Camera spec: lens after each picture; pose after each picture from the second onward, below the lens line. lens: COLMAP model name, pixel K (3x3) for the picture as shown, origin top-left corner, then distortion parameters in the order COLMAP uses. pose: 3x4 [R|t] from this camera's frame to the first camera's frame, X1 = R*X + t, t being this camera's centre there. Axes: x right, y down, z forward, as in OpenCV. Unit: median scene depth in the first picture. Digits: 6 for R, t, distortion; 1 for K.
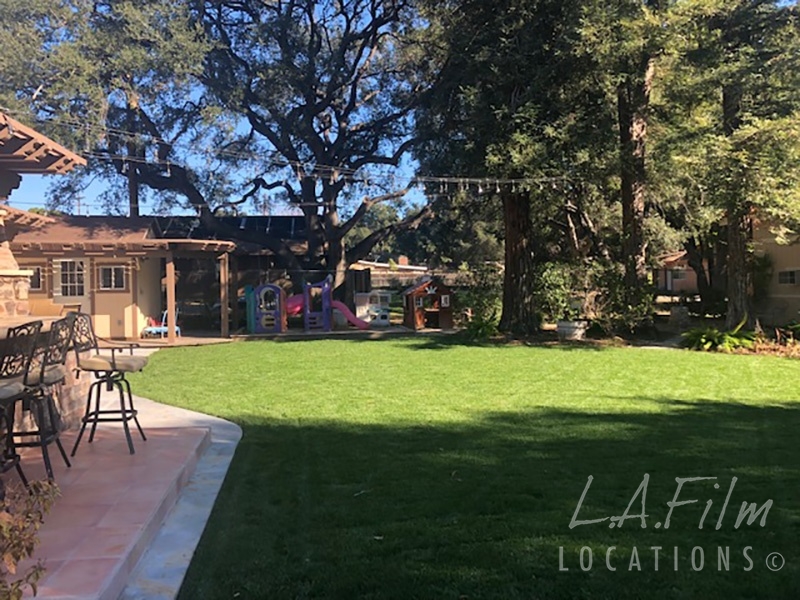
lens RADIAL K [[659.5, 0, 388.7], [0, 659.5, 296.8], [0, 0, 1]] dist [0.029286, -0.017573]
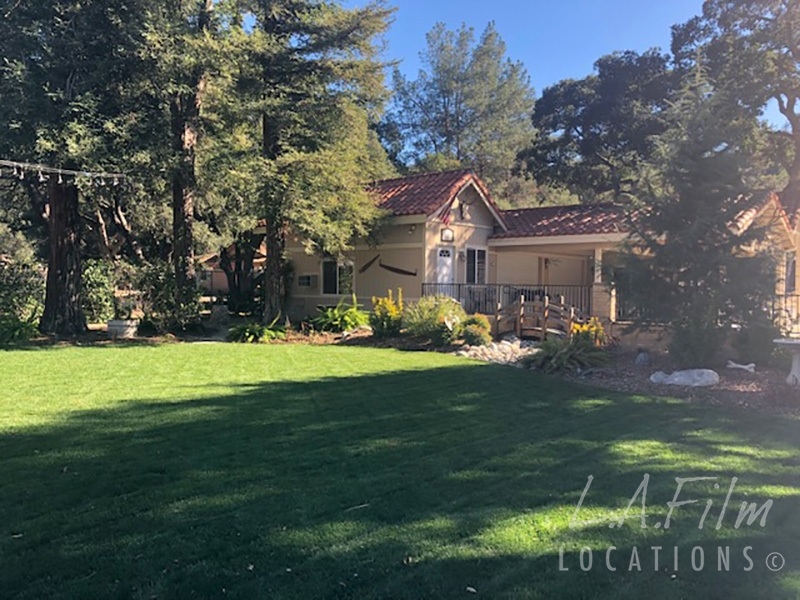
lens RADIAL K [[679.8, 0, 400.0], [0, 679.8, 300.0], [0, 0, 1]] dist [0.122213, -0.152891]
pose [[0.748395, 0.003428, 0.663244, -0.115731], [-0.004908, 0.999988, 0.000370, 0.005580], [-0.663235, -0.003532, 0.748403, -0.058835]]
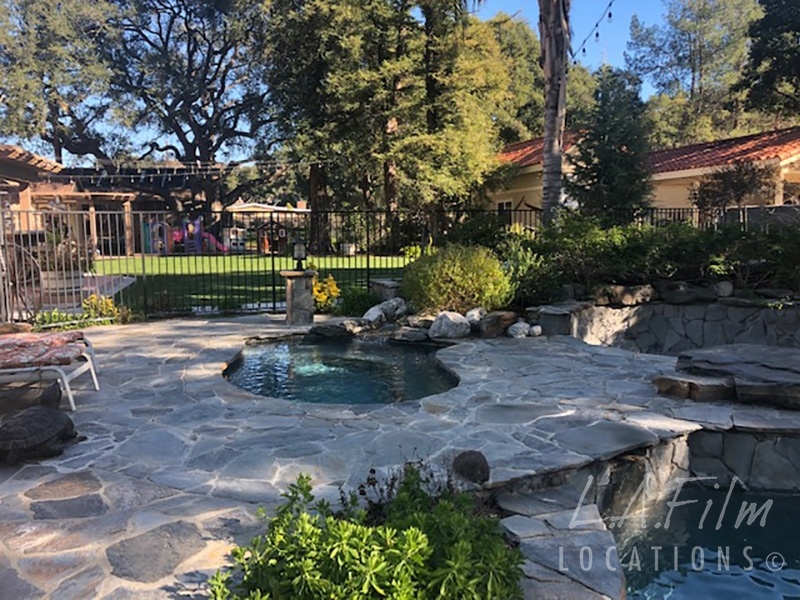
lens RADIAL K [[659.5, 0, 388.7], [0, 659.5, 296.8], [0, 0, 1]] dist [0.029286, -0.017573]
pose [[0.992183, -0.014140, 0.123984, 0.200983], [0.003586, 0.996380, 0.084936, 0.032867], [-0.124736, -0.083828, 0.988642, -0.777829]]
